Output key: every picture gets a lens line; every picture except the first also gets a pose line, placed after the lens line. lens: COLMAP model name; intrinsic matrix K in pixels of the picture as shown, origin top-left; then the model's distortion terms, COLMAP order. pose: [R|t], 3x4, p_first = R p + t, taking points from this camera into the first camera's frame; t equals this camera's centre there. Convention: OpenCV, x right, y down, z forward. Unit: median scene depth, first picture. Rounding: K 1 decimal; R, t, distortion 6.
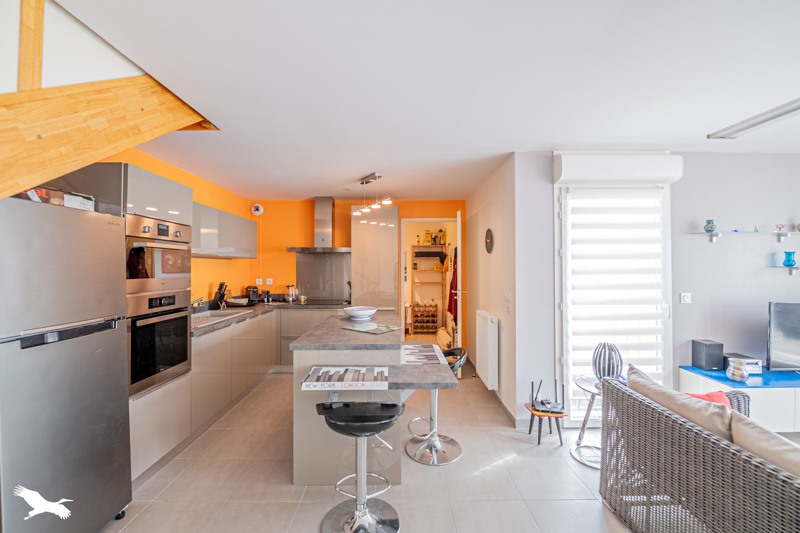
lens RADIAL K [[325.7, 0, 396.4], [0, 325.7, 262.8], [0, 0, 1]] dist [-0.004245, -0.002517]
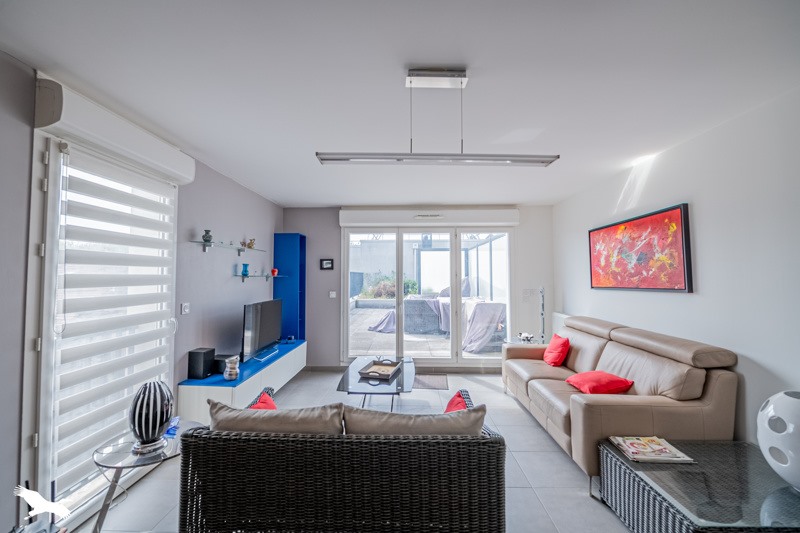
lens RADIAL K [[325.7, 0, 397.9], [0, 325.7, 264.7], [0, 0, 1]] dist [-0.004245, -0.002517]
pose [[0.030980, 0.036438, 0.998856, -0.043795], [-0.015971, 0.999226, -0.035956, 0.004779], [-0.999392, -0.014839, 0.031538, 0.355566]]
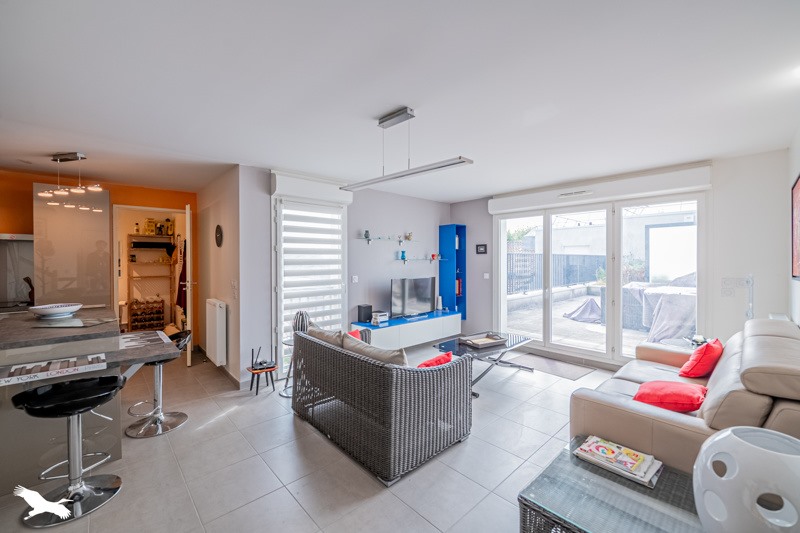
lens RADIAL K [[325.7, 0, 396.9], [0, 325.7, 263.3], [0, 0, 1]] dist [-0.004245, -0.002517]
pose [[0.736175, -0.006339, 0.676762, -0.026371], [-0.010634, 0.999724, 0.020932, -0.003916], [-0.676708, -0.022607, 0.735905, -0.303020]]
